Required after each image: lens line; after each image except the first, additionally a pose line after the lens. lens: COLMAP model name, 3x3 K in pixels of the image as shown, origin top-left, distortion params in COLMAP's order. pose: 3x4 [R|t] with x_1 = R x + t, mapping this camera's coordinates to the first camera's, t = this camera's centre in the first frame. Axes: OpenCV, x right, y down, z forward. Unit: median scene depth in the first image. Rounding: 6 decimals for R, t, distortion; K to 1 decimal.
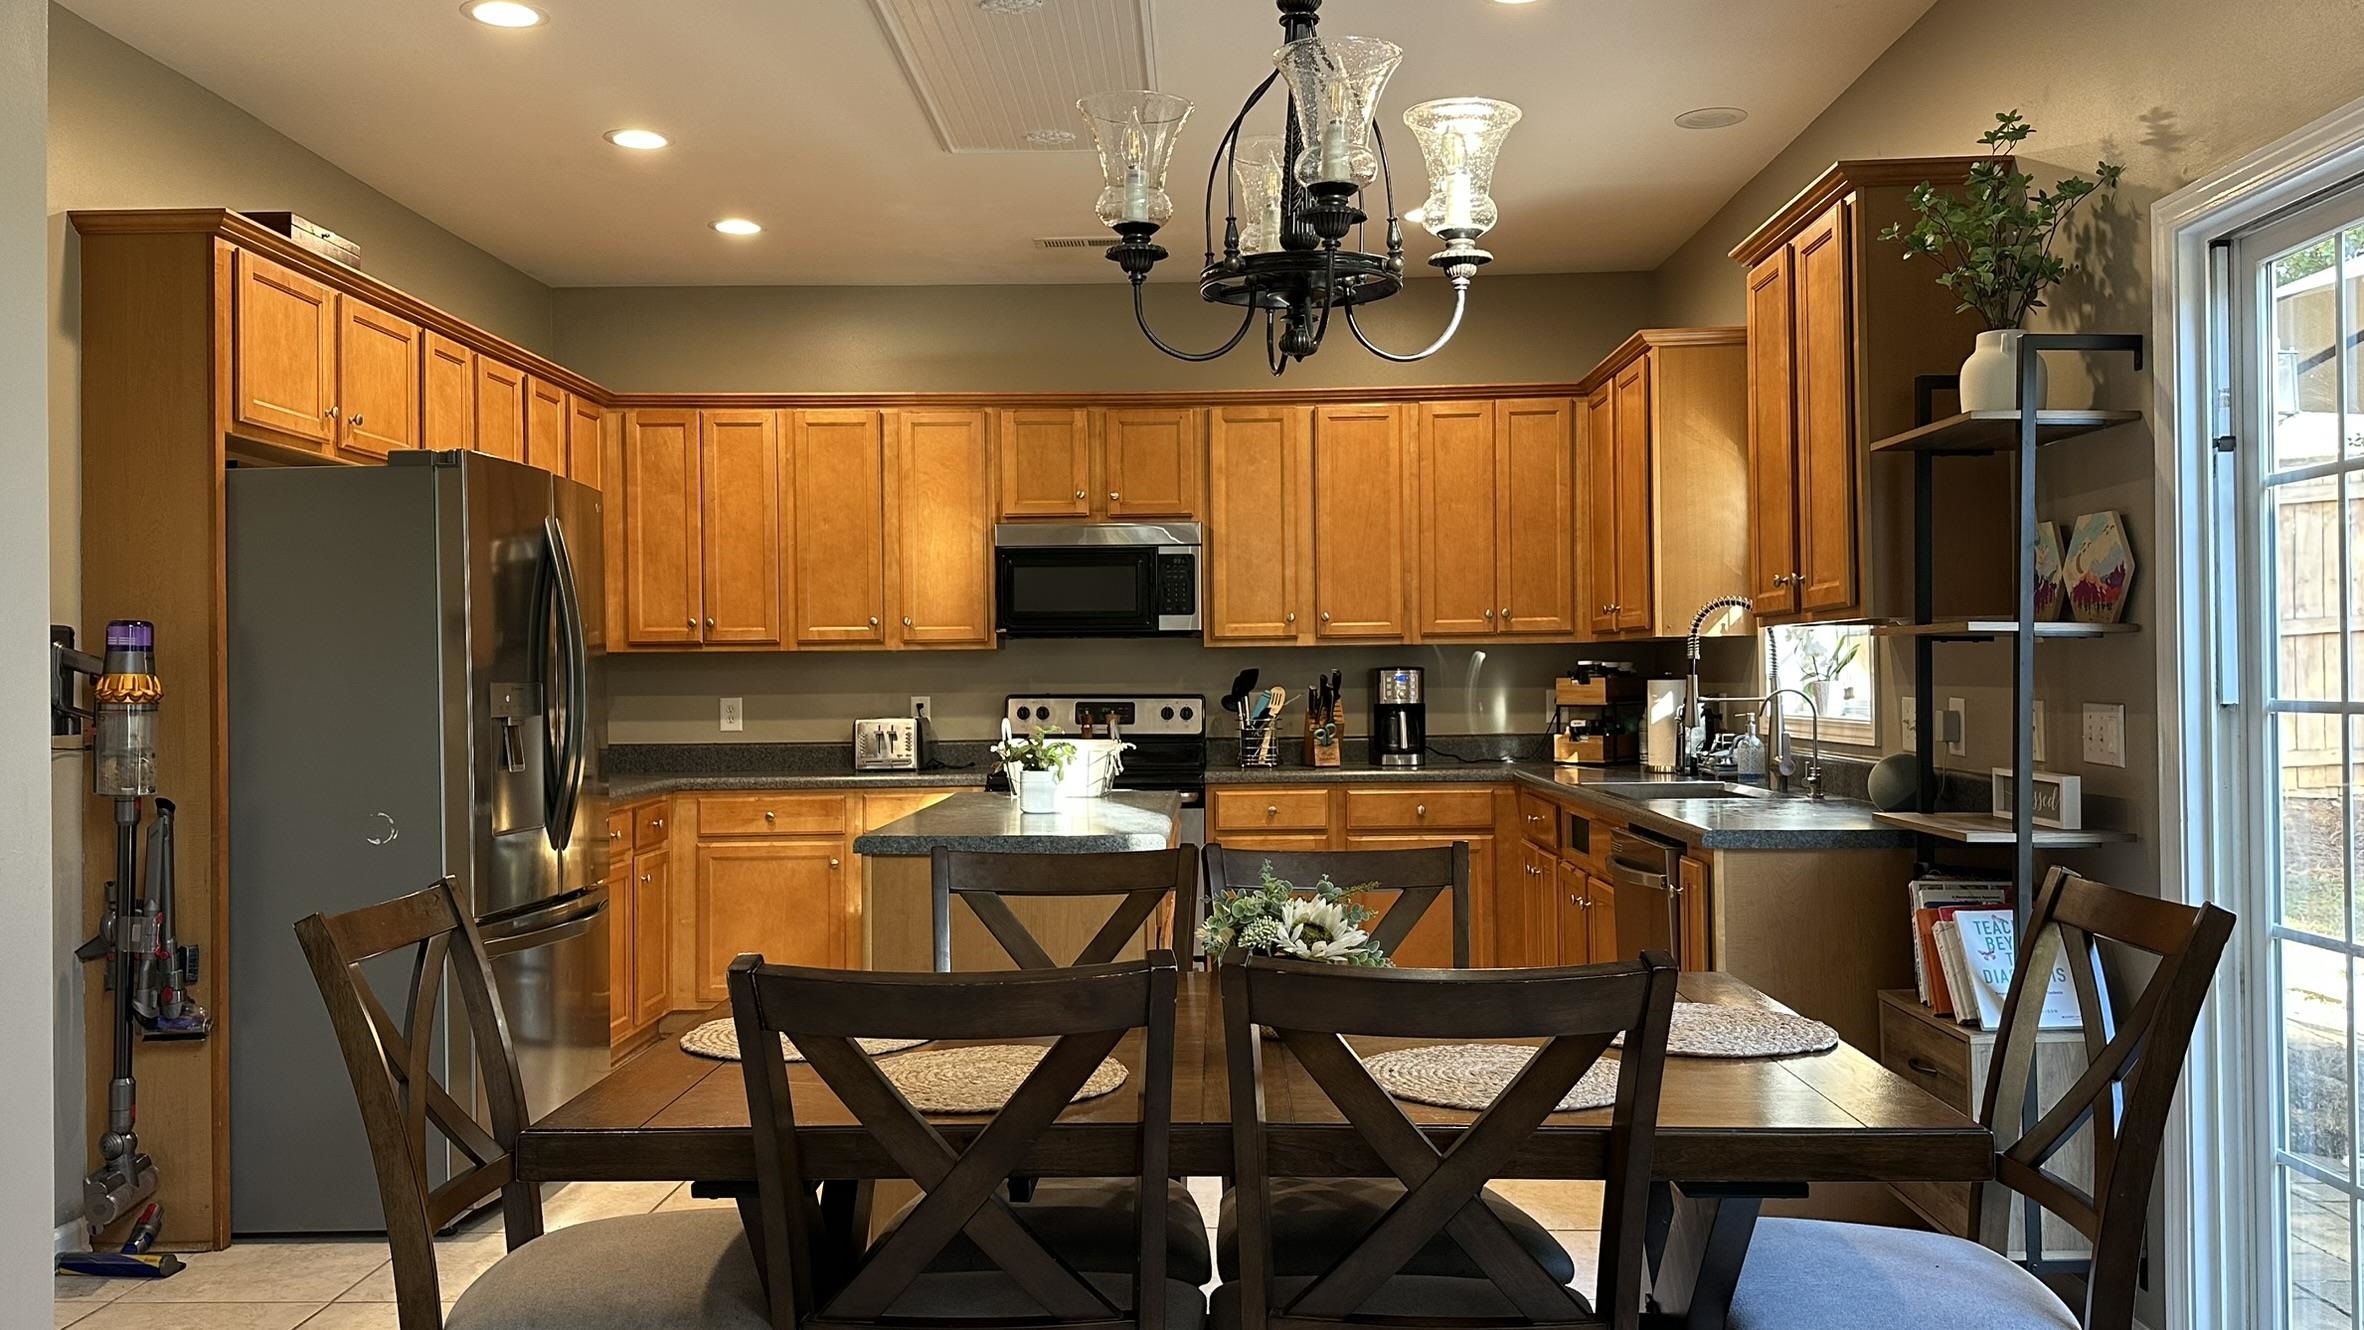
lens RADIAL K [[1788.2, 0, 1187.6], [0, 1788.2, 666.9], [0, 0, 1]] dist [0.000480, -0.001506]
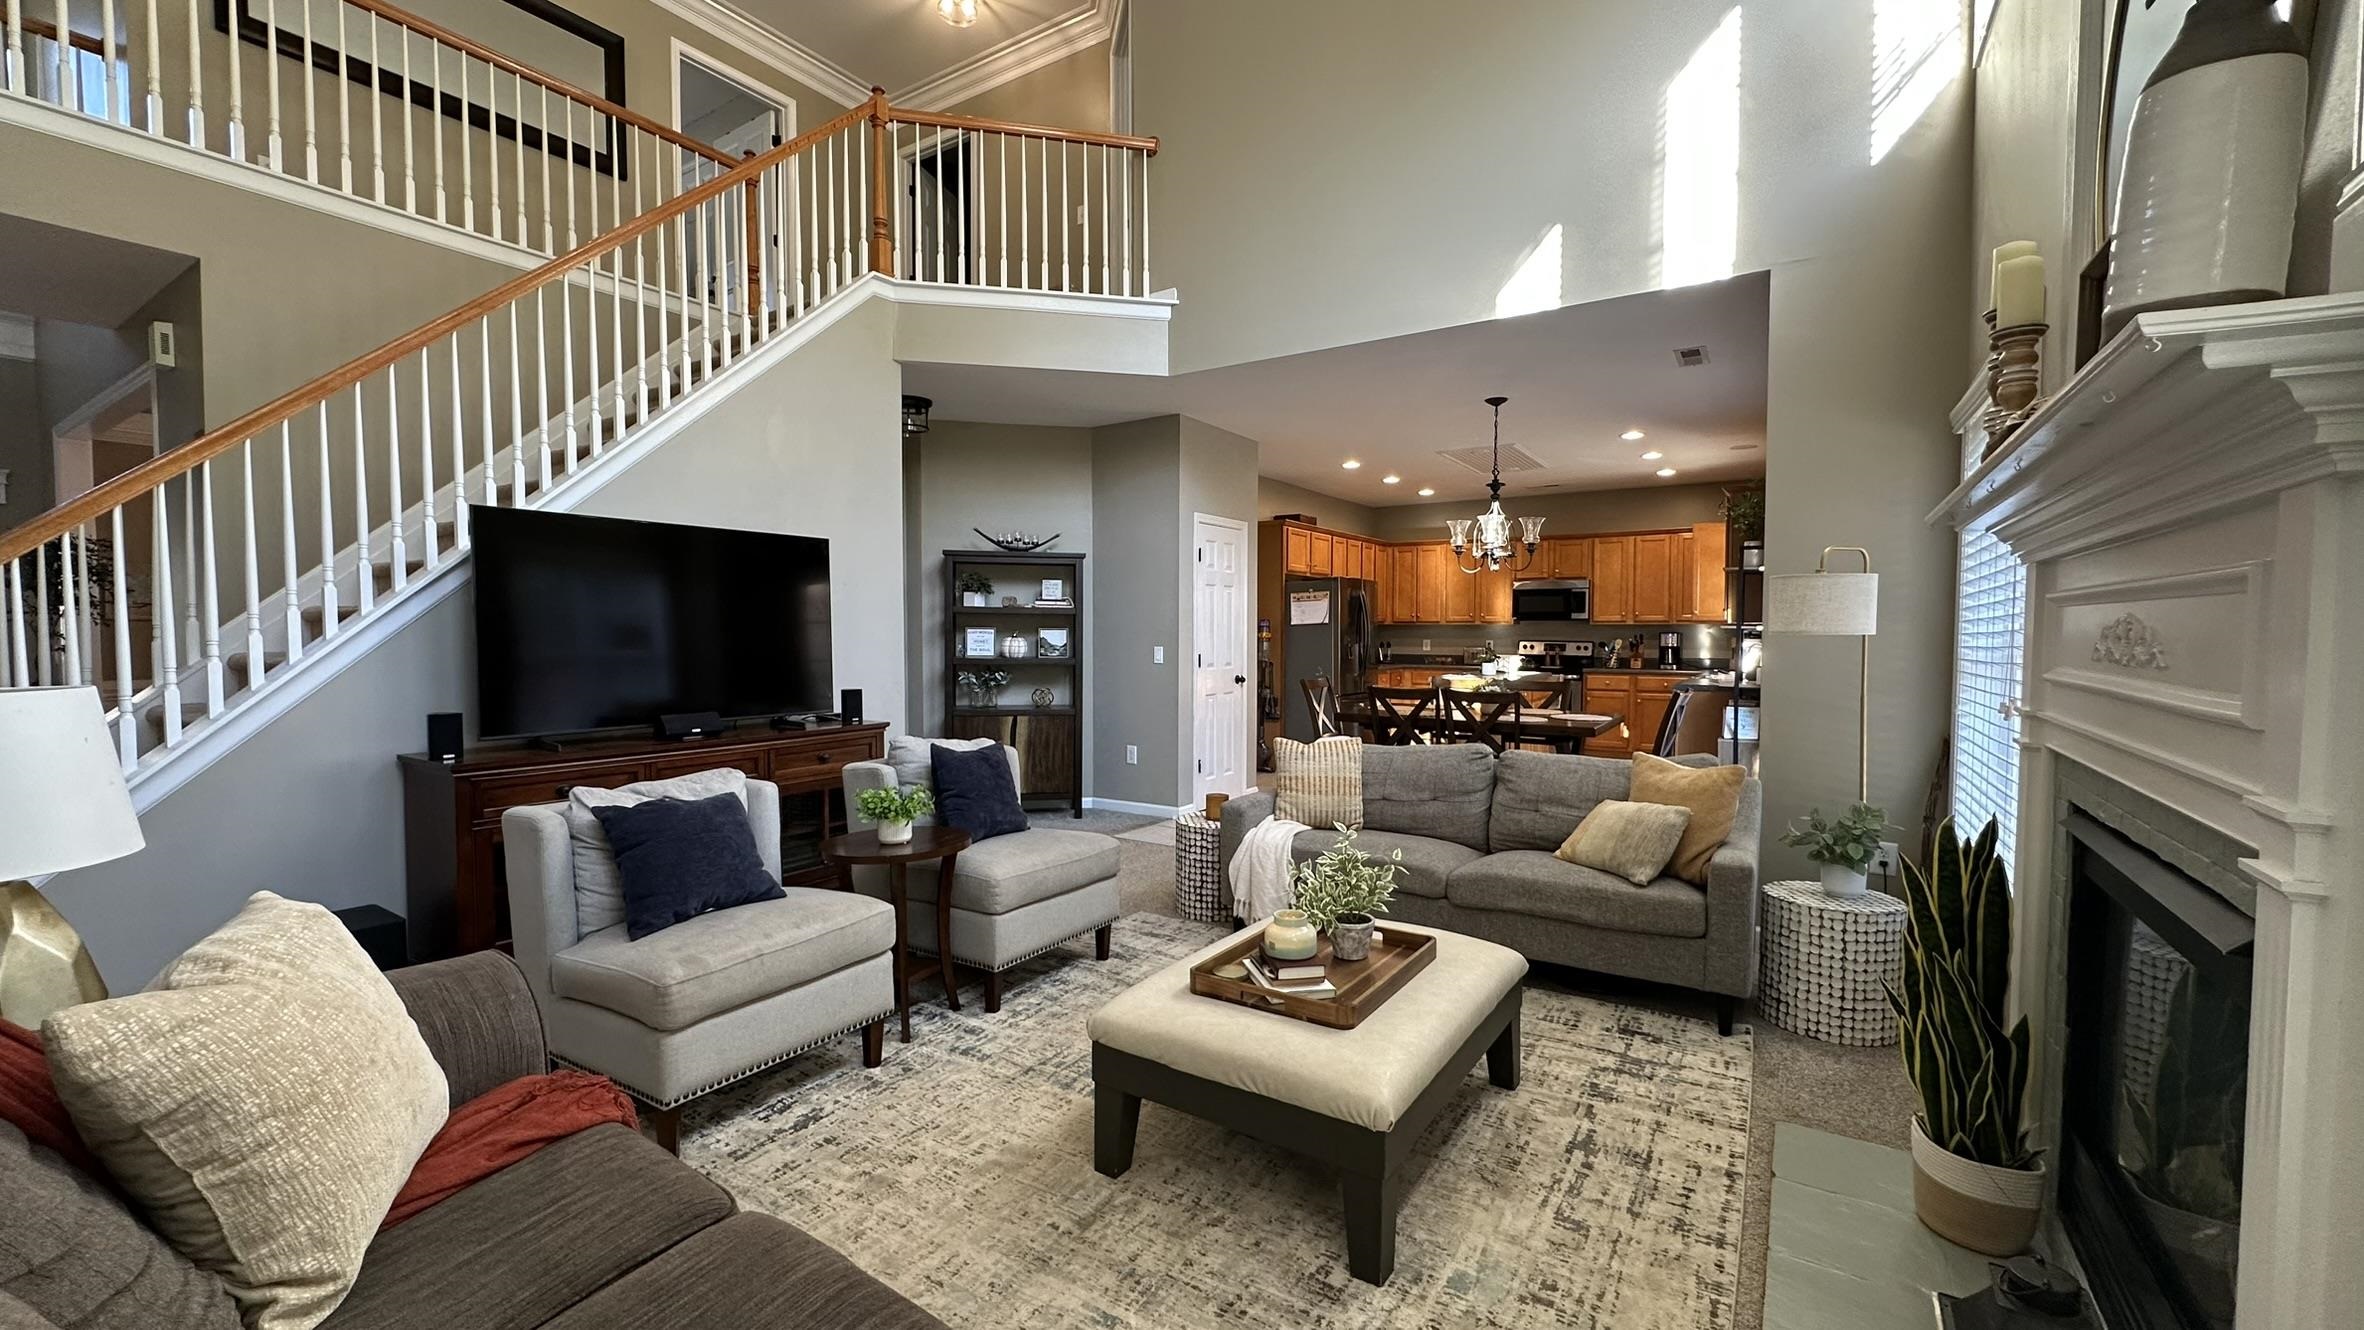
lens RADIAL K [[929.7, 0, 1191.4], [0, 929.7, 671.4], [0, 0, 1]] dist [0.000592, 0.000116]
pose [[0.842037, 0.035527, -0.538249, 0.273194], [-0.010782, 0.998738, 0.049054, -0.002375], [0.539312, -0.035502, 0.841357, -0.576690]]
